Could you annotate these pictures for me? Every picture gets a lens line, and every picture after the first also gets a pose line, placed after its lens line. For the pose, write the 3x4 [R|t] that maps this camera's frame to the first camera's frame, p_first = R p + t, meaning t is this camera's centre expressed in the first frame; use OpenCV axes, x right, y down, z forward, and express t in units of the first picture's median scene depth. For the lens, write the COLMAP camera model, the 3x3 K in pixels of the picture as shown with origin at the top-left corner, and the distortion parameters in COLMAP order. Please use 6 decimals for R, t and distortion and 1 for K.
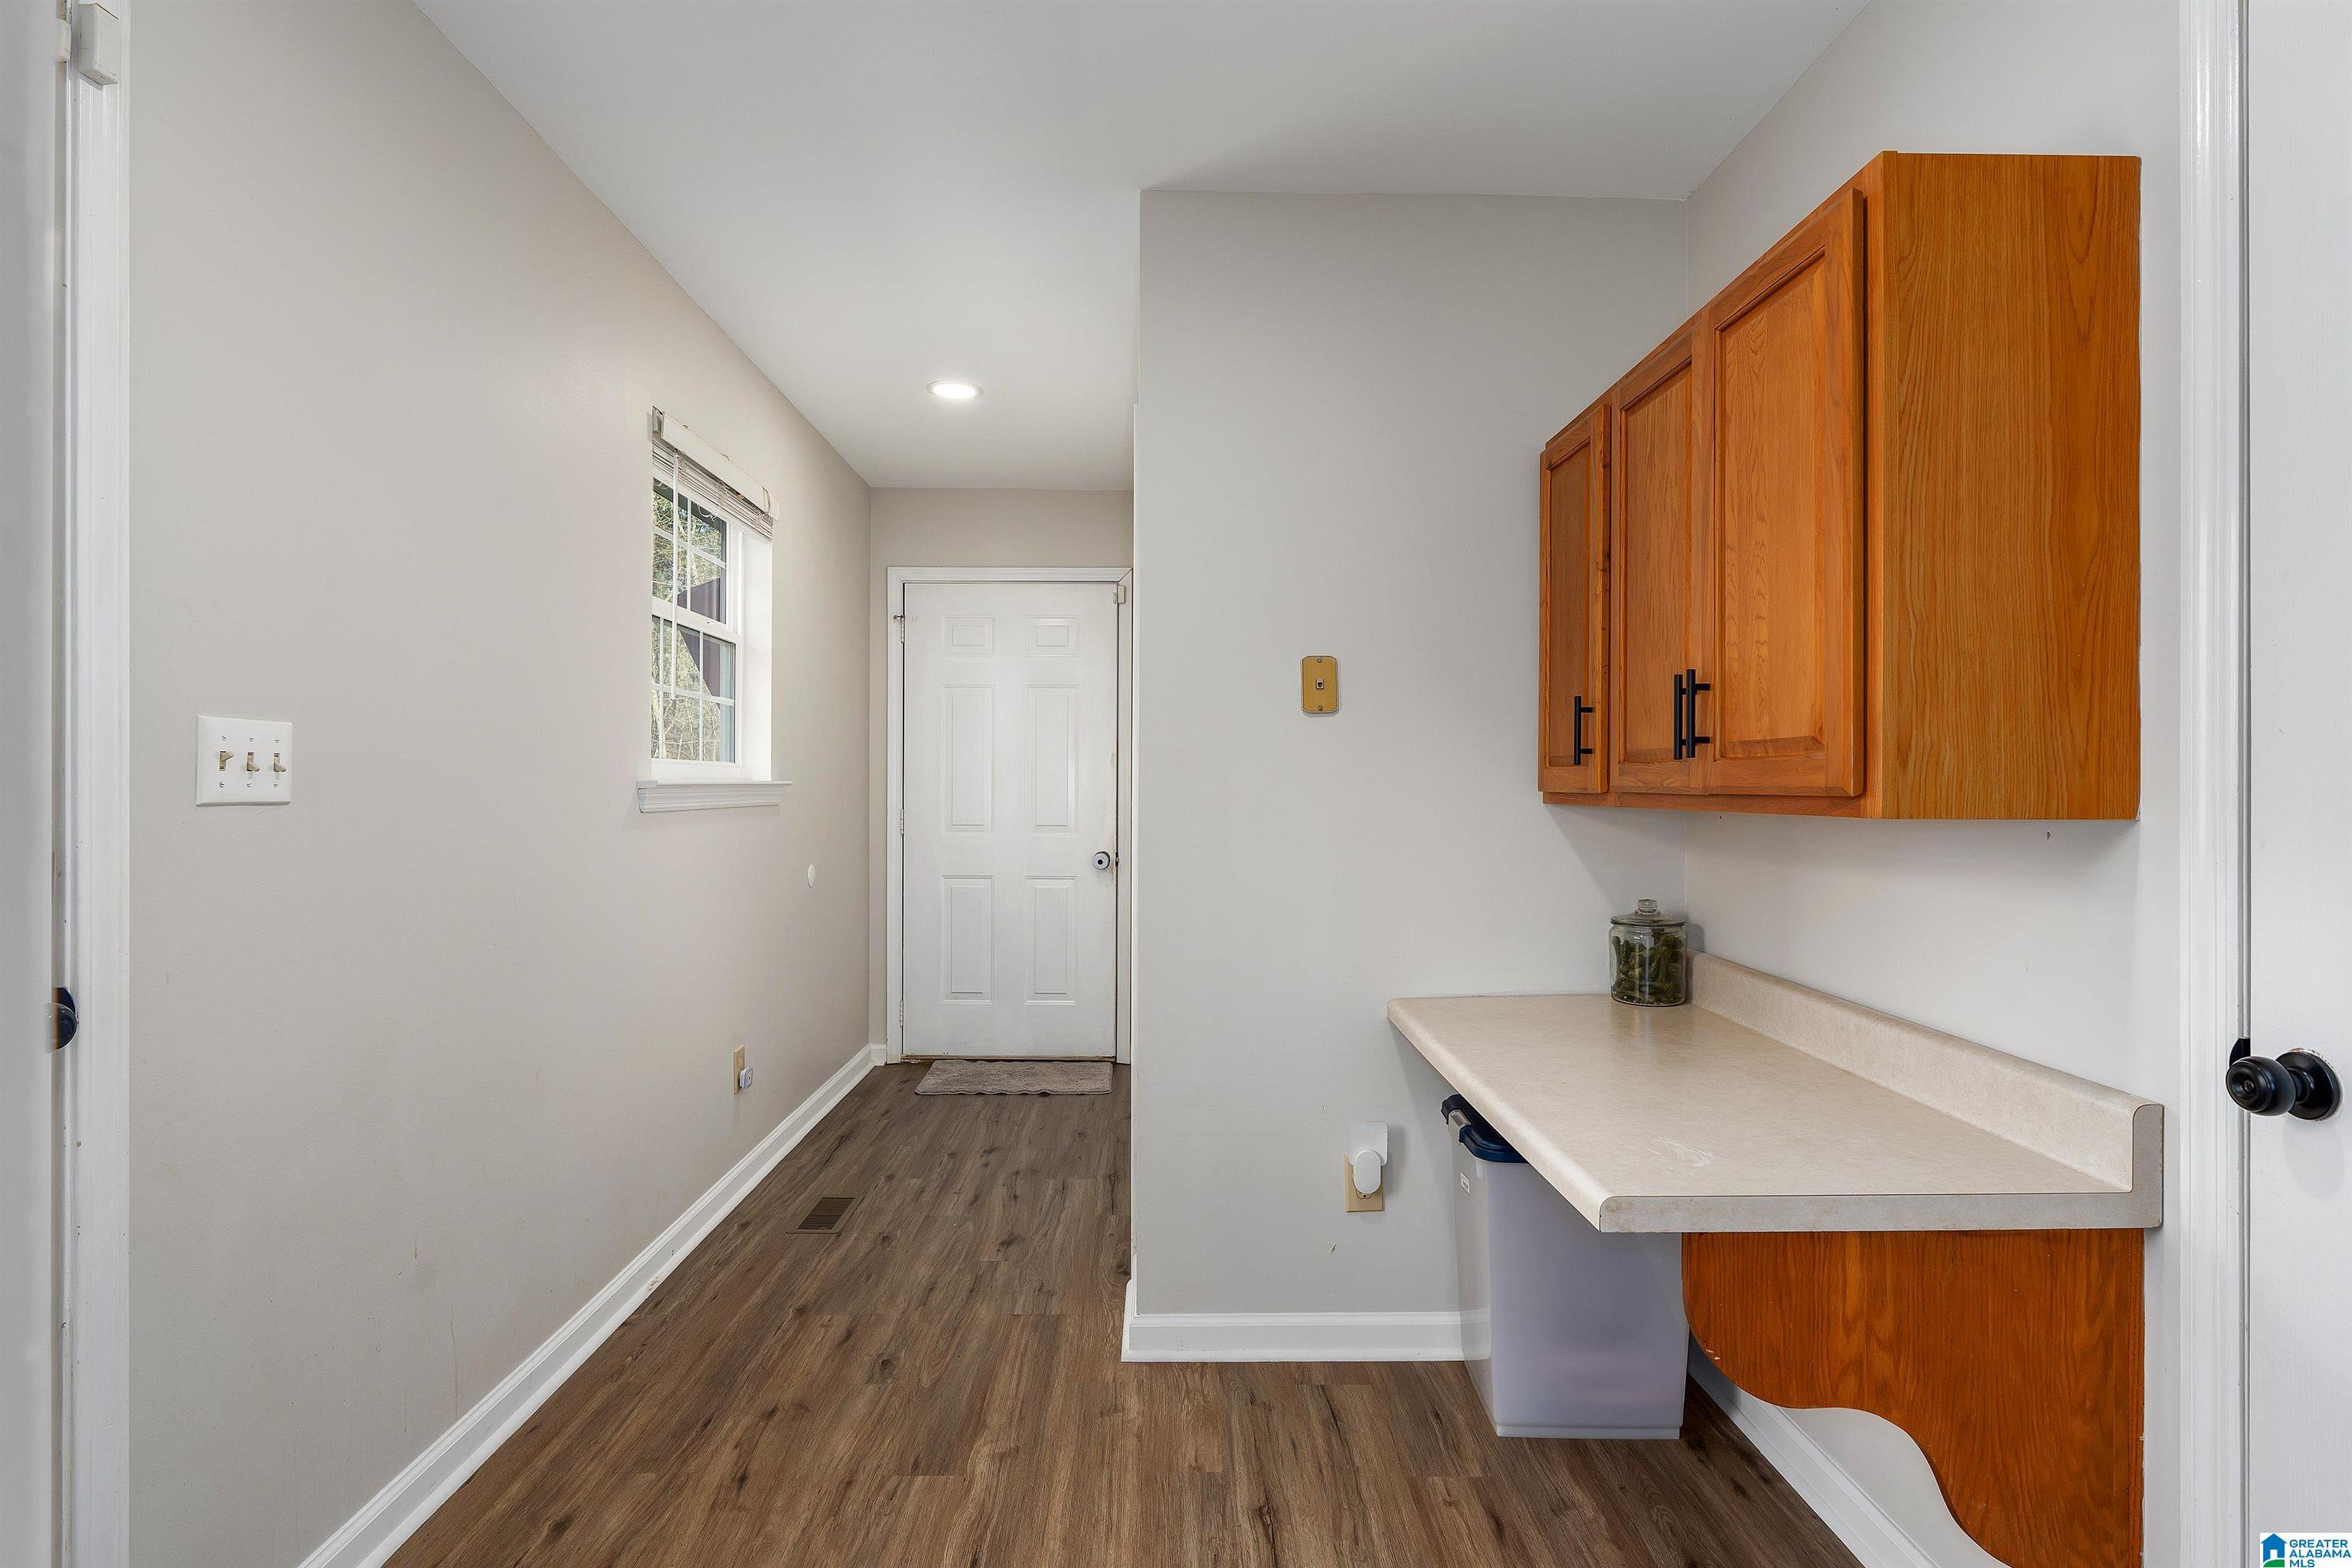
lens RADIAL K [[1173.6, 0, 1176.0], [0, 1173.6, 784.0], [0, 0, 1]] dist [0.000260, 0.000051]
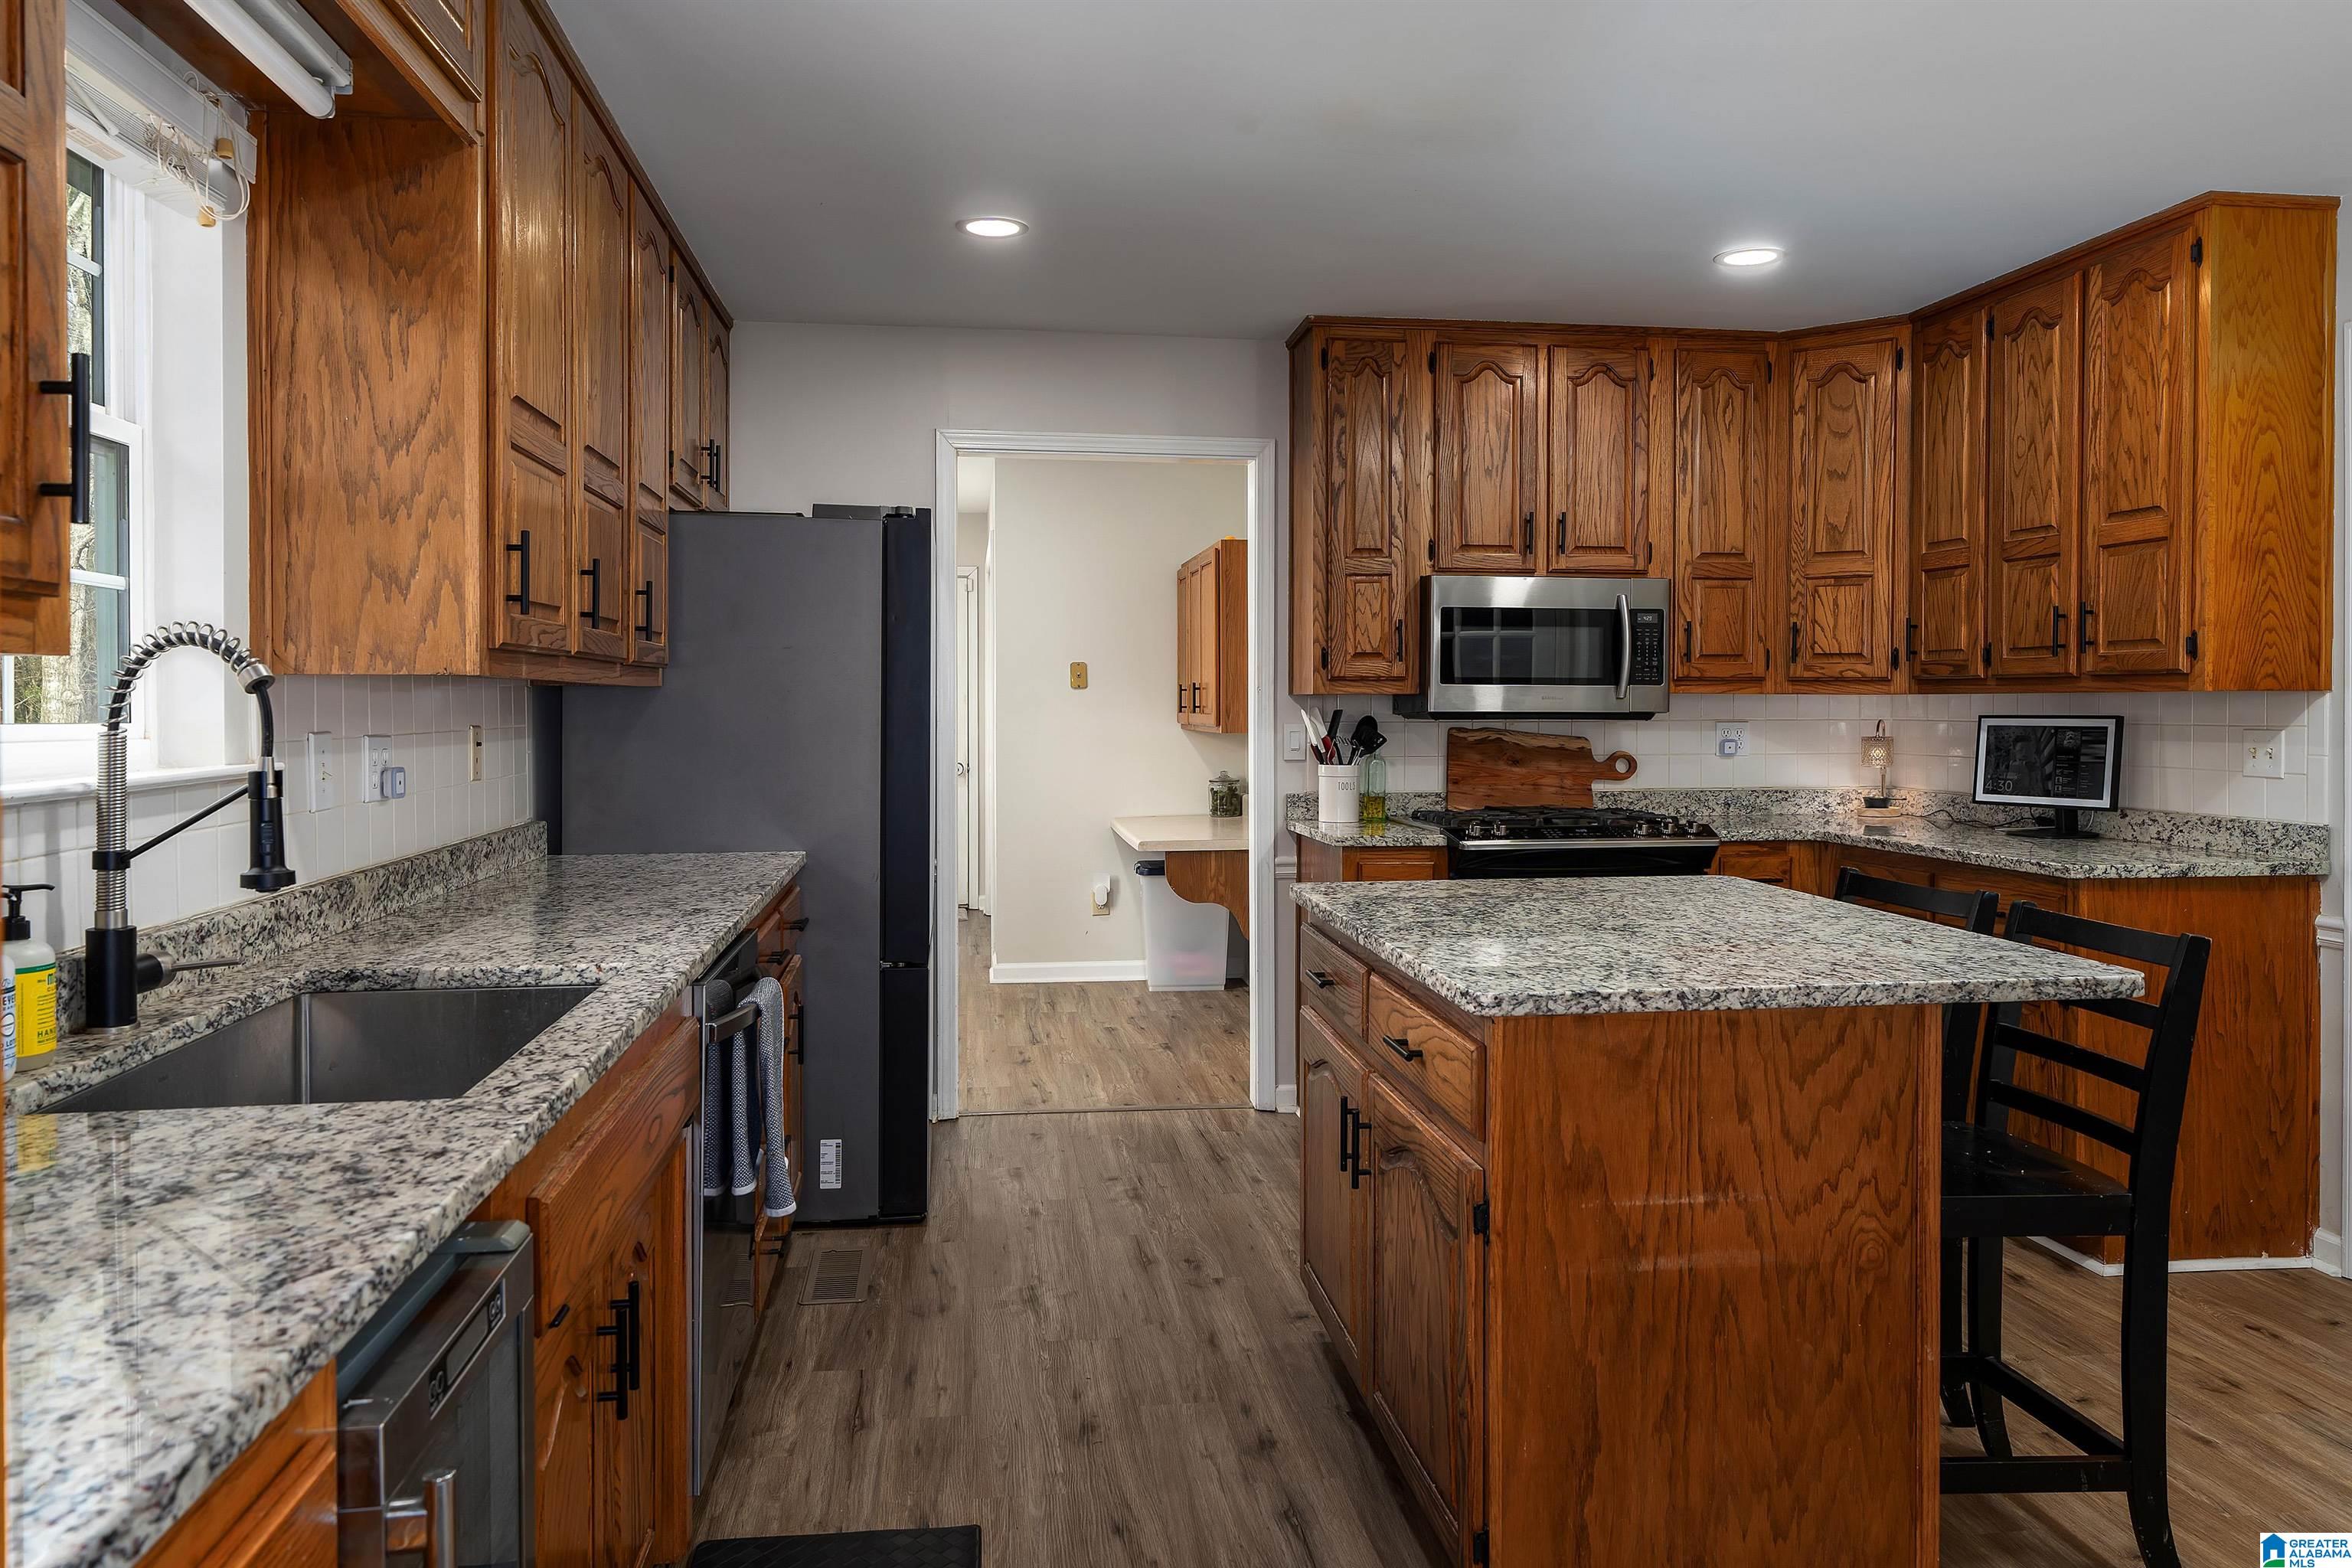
lens RADIAL K [[1579.5, 0, 1176.0], [0, 1579.5, 784.0], [0, 0, 1]] dist [0.001809, 0.000639]
pose [[0.992864, -0.001490, 0.119245, -0.053366], [-0.005497, 0.998287, 0.058246, -0.053094], [-0.119128, -0.058485, 0.991155, -2.000501]]
